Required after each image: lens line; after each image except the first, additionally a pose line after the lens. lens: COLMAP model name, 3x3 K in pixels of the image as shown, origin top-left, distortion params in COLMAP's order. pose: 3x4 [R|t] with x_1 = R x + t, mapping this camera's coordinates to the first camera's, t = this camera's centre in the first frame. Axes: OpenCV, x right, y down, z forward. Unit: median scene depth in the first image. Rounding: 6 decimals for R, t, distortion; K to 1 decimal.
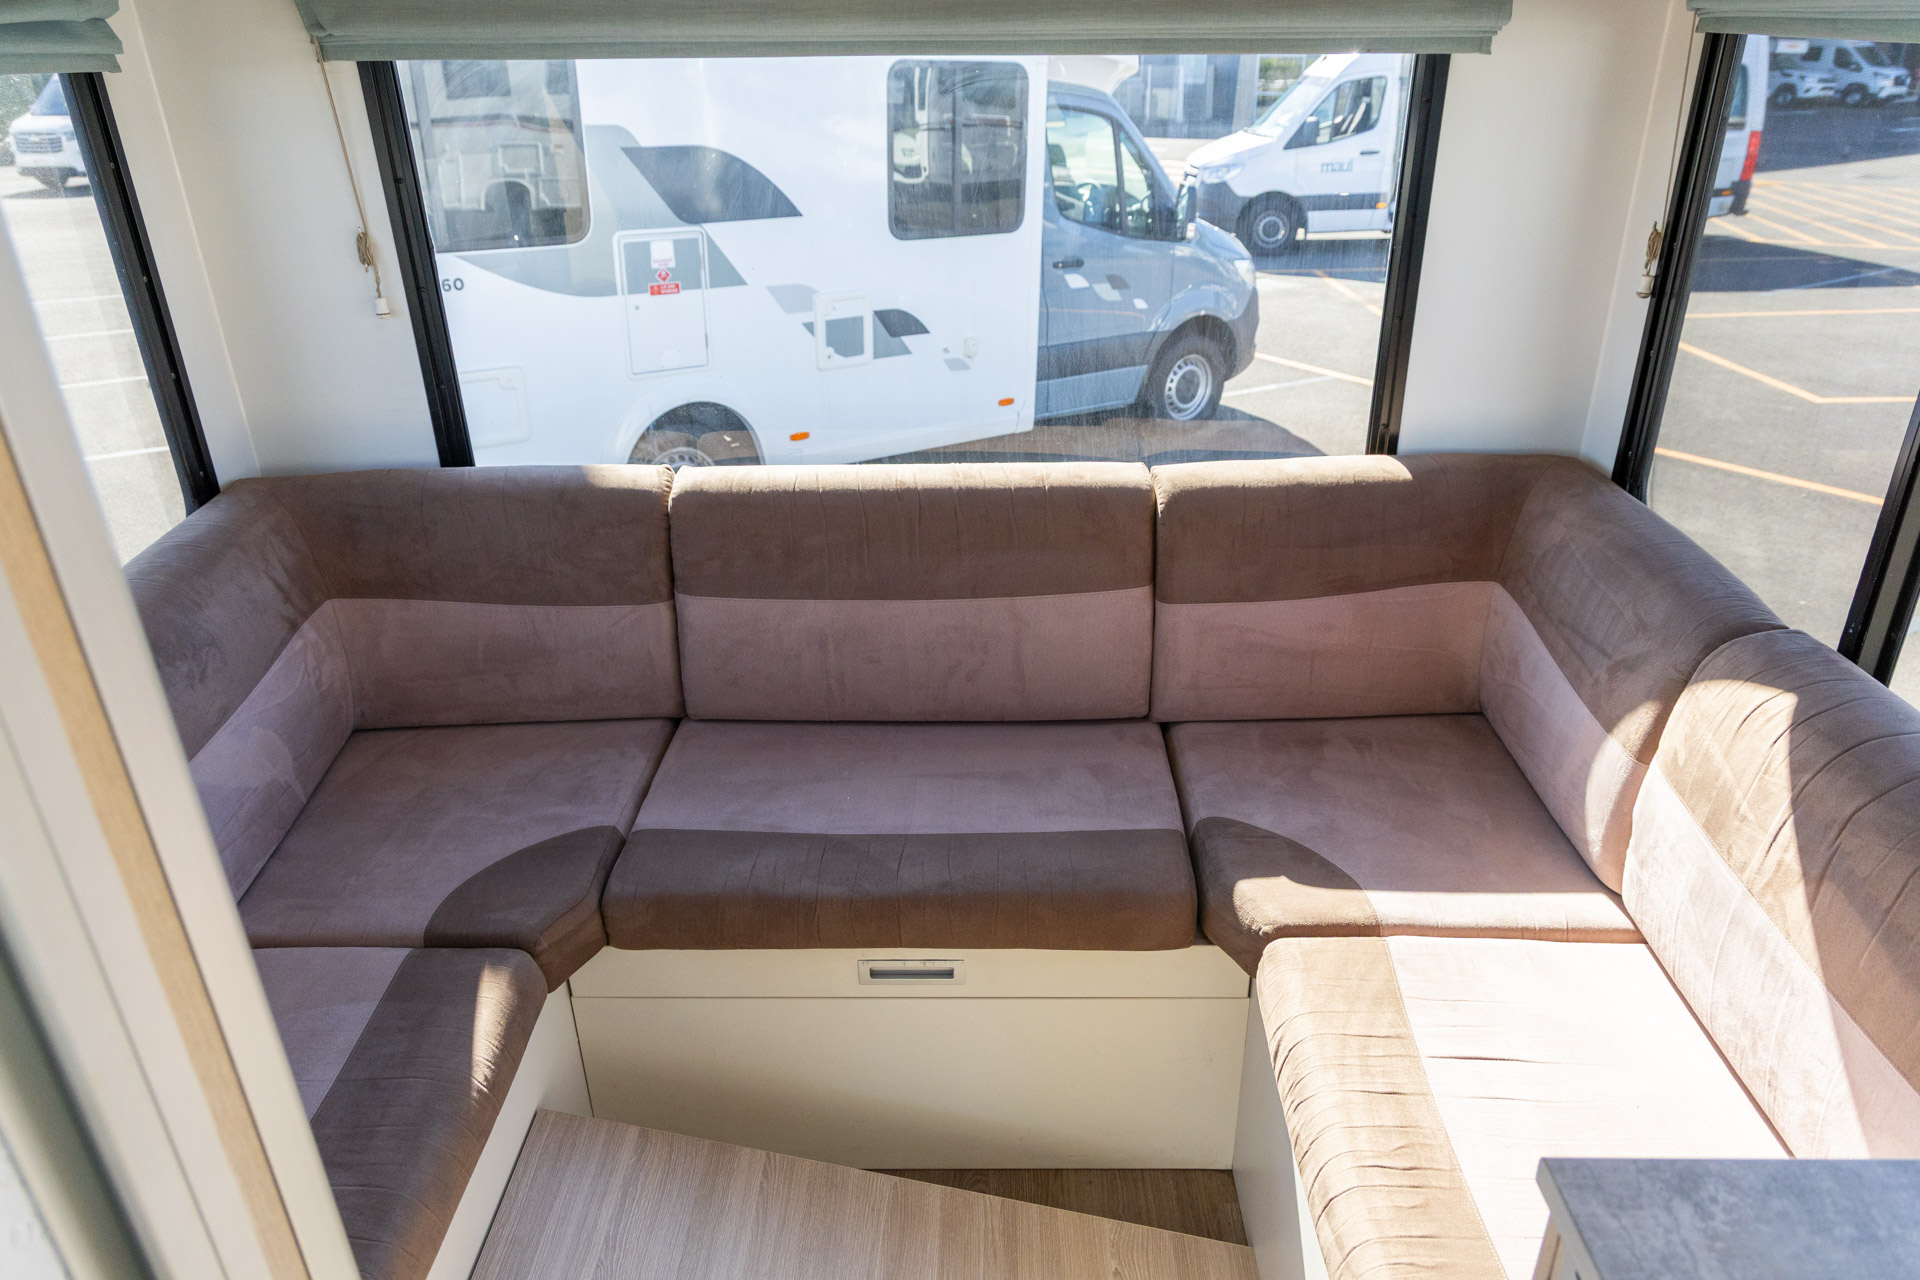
lens RADIAL K [[1282.9, 0, 960.0], [0, 1282.9, 640.0], [0, 0, 1]] dist [-0.006536, -0.004056]
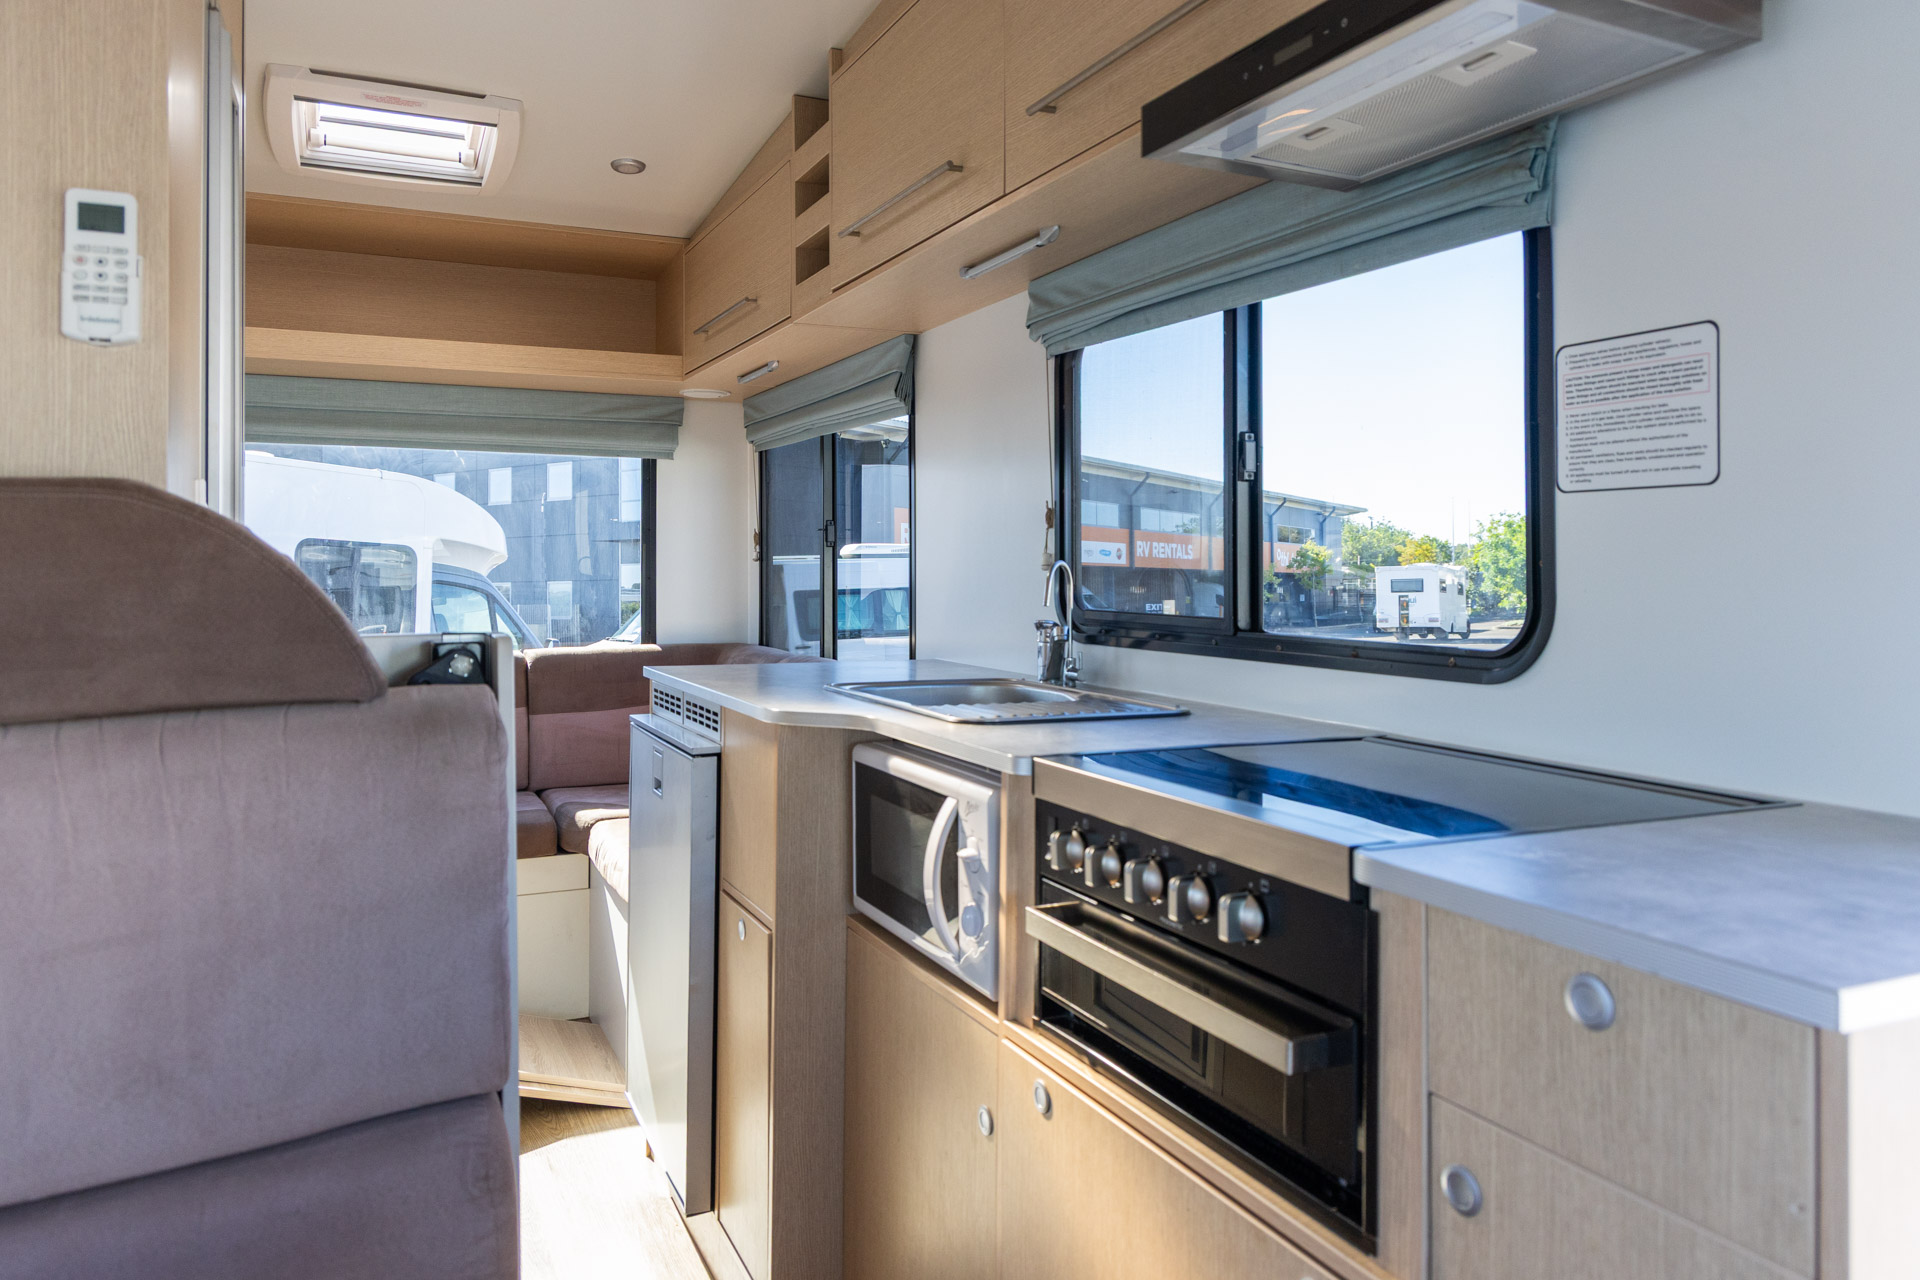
lens RADIAL K [[1321.2, 0, 963.1], [0, 1321.2, 508.7], [0, 0, 1]] dist [0.006021, 0.000139]
pose [[0.896001, 0.036555, 0.442546, -0.140055], [0.184469, 0.875900, -0.445836, 0.665346], [-0.403923, 0.481105, 0.778064, -0.868649]]
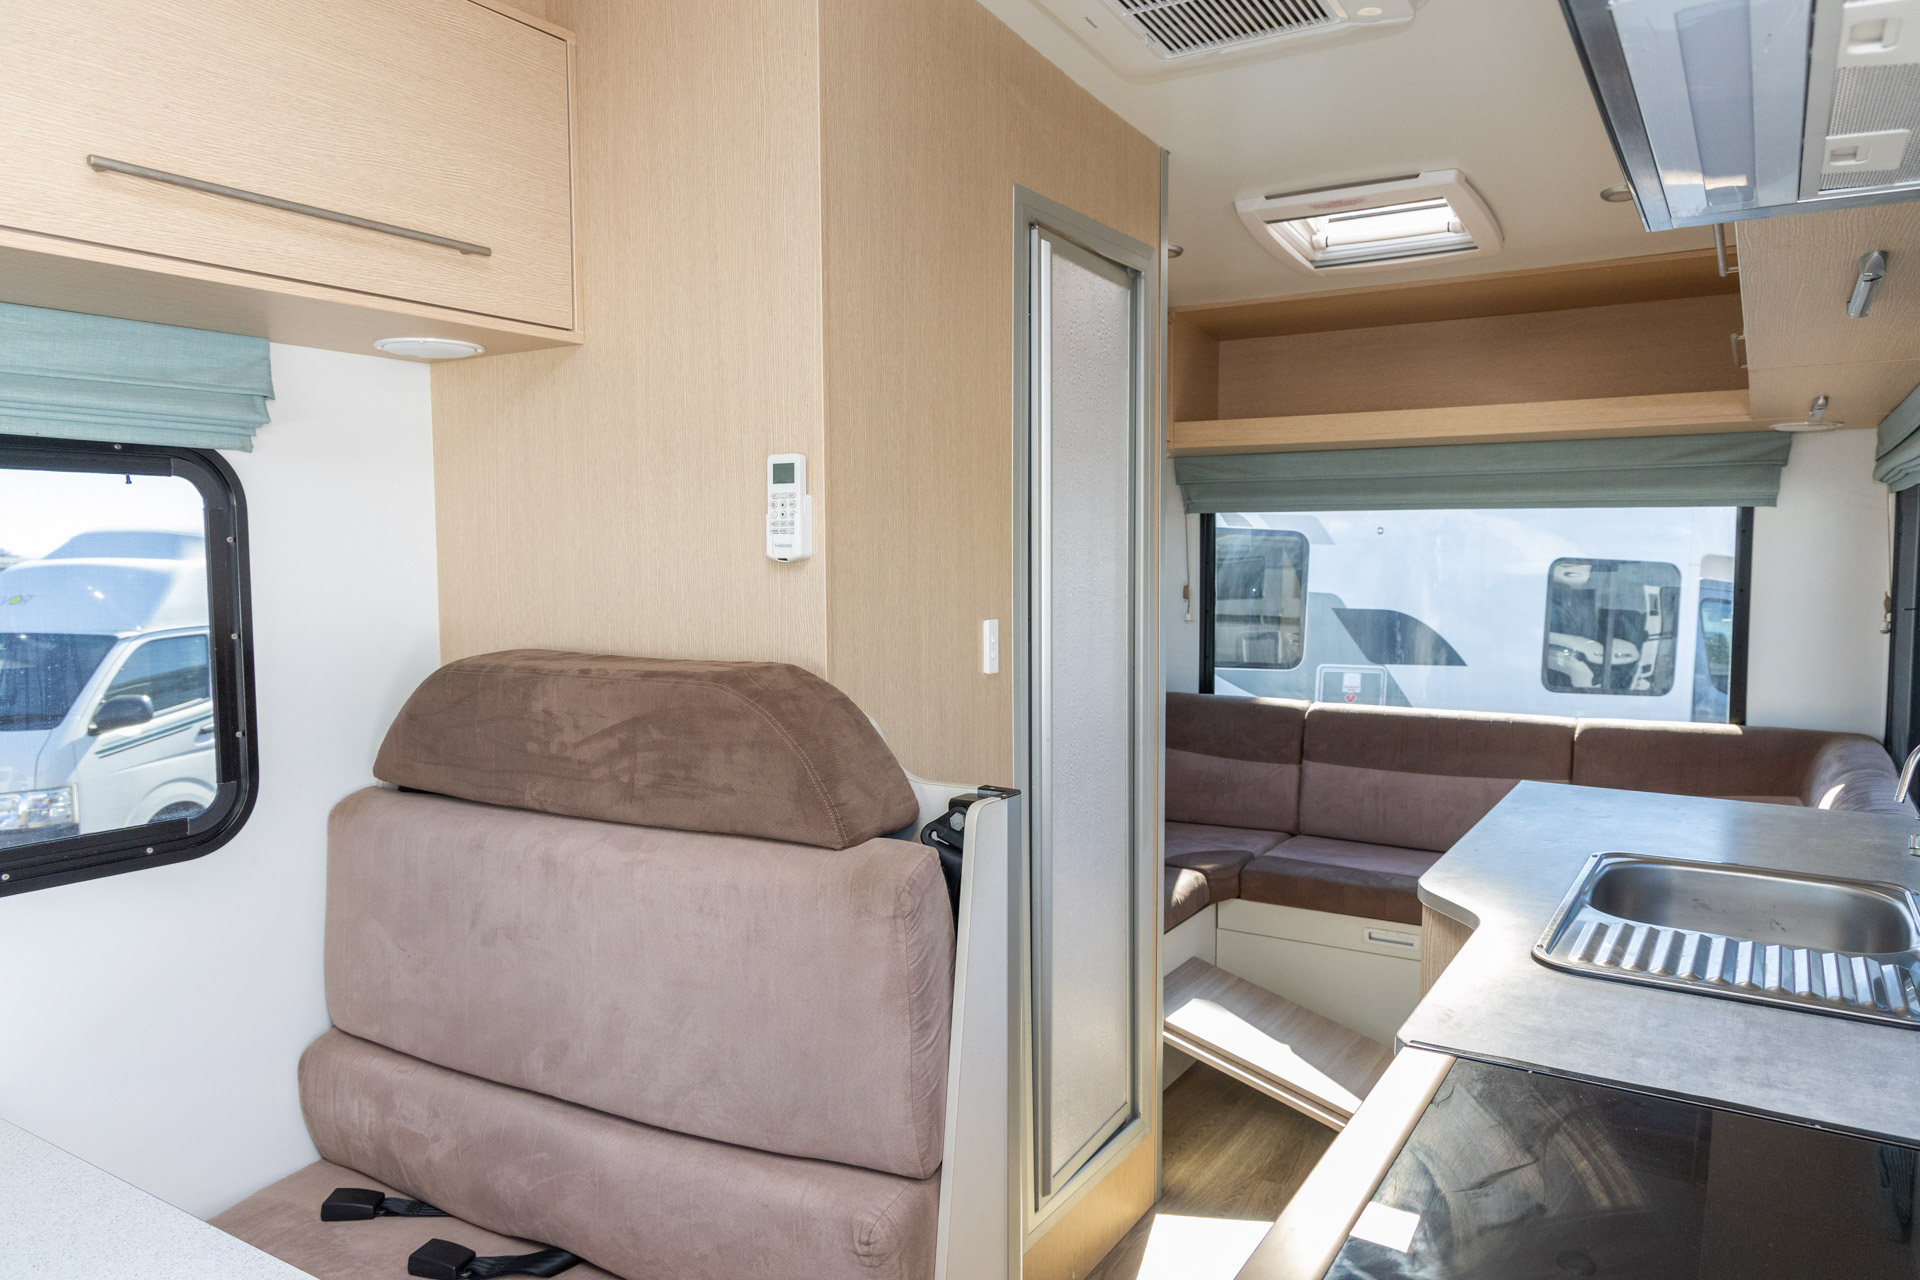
lens RADIAL K [[1281.4, 0, 960.0], [0, 1281.4, 640.0], [0, 0, 1]] dist [0.011727, 0.001329]
pose [[0.854557, 0.049166, -0.517025, 0.335295], [-0.241097, 0.919296, -0.311073, 0.531379], [0.460005, 0.390483, 0.797445, -0.875229]]
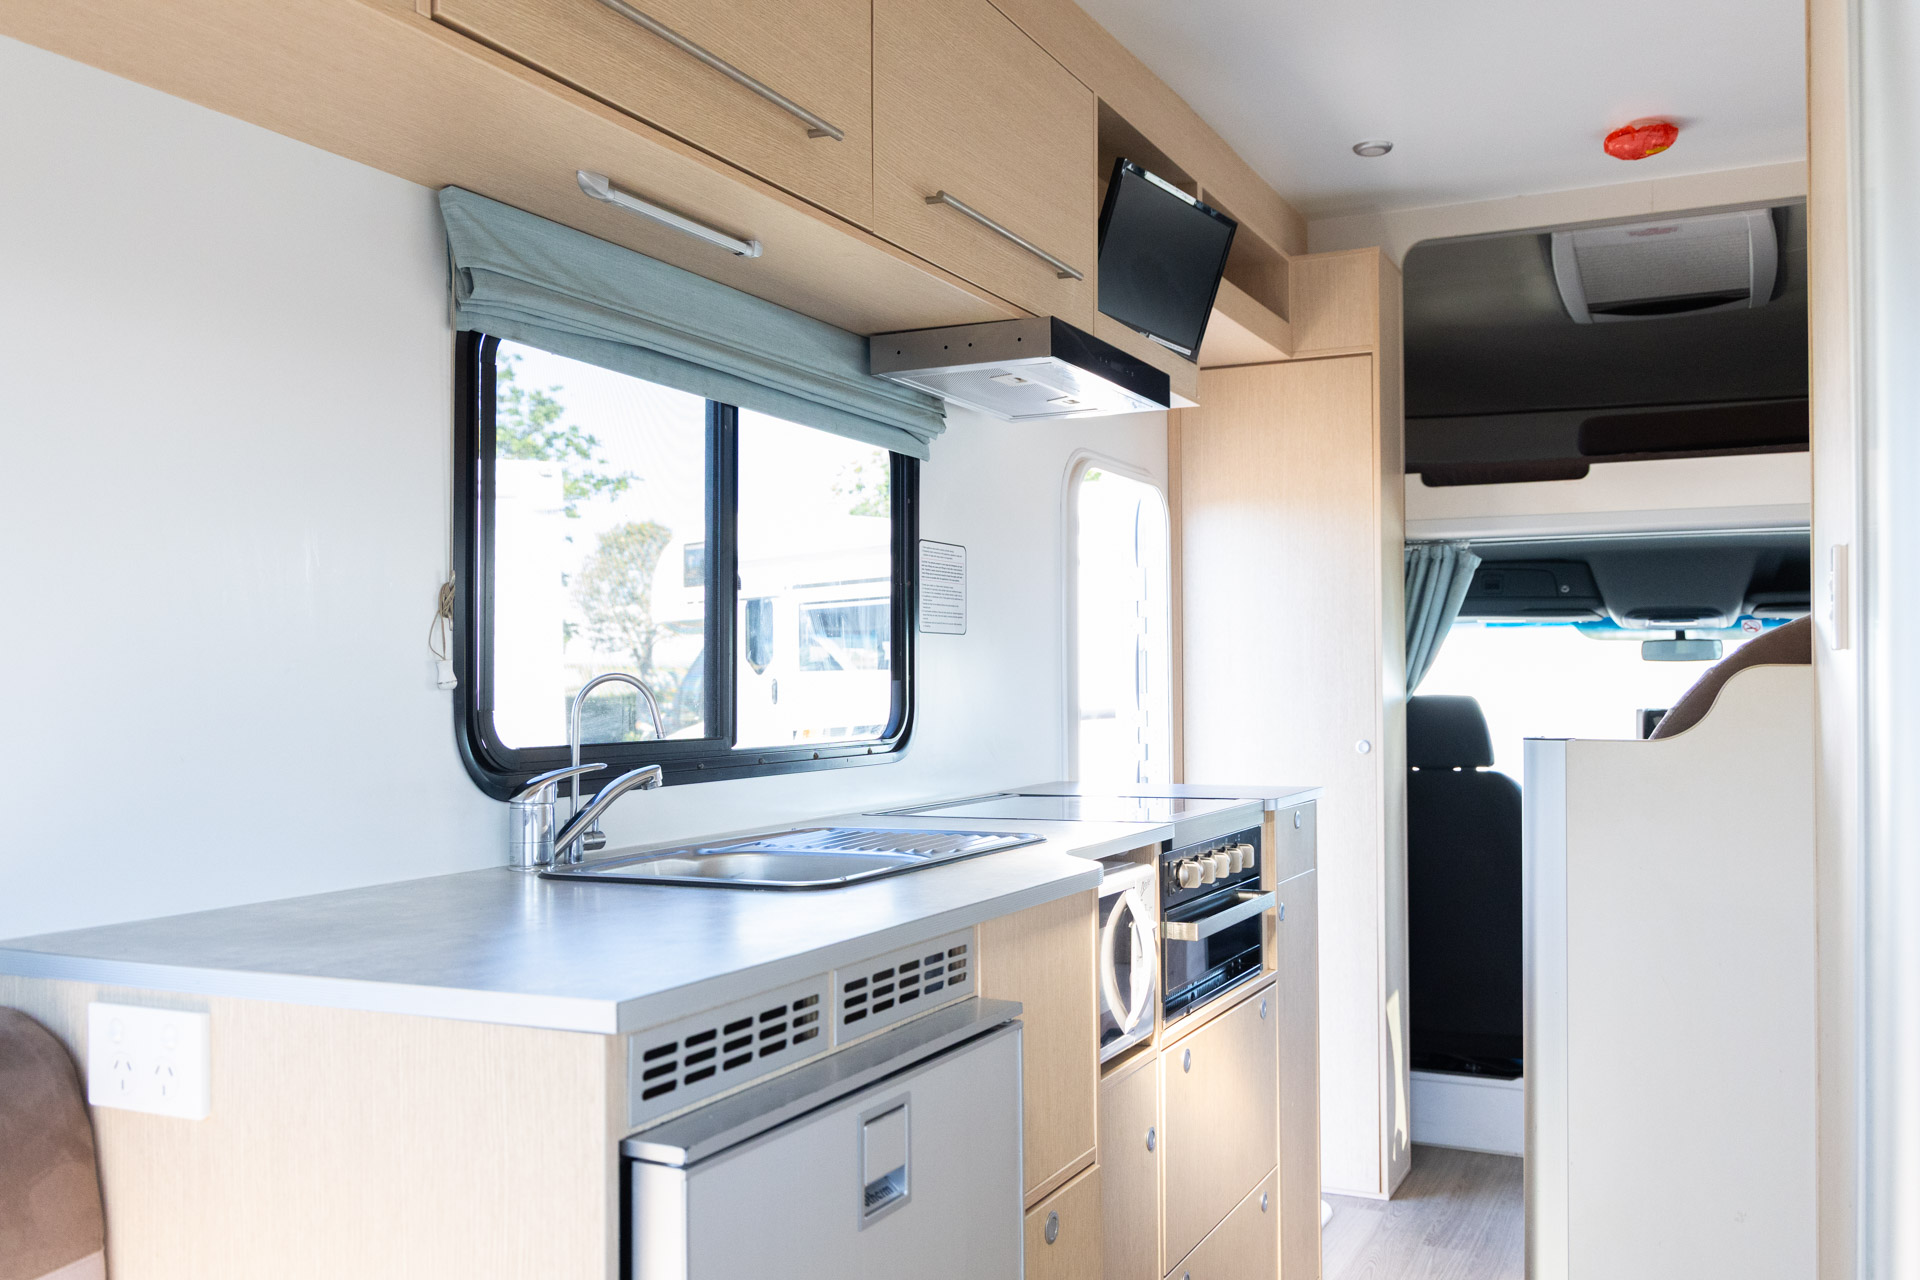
lens RADIAL K [[1705.5, 0, 960.0], [0, 1705.5, 640.0], [0, 0, 1]] dist [-0.000880, -0.000003]
pose [[-0.912862, 0.023622, 0.407585, -0.155066], [0.195607, 0.901588, 0.385845, -0.149193], [-0.358359, 0.431949, -0.827646, 0.745126]]
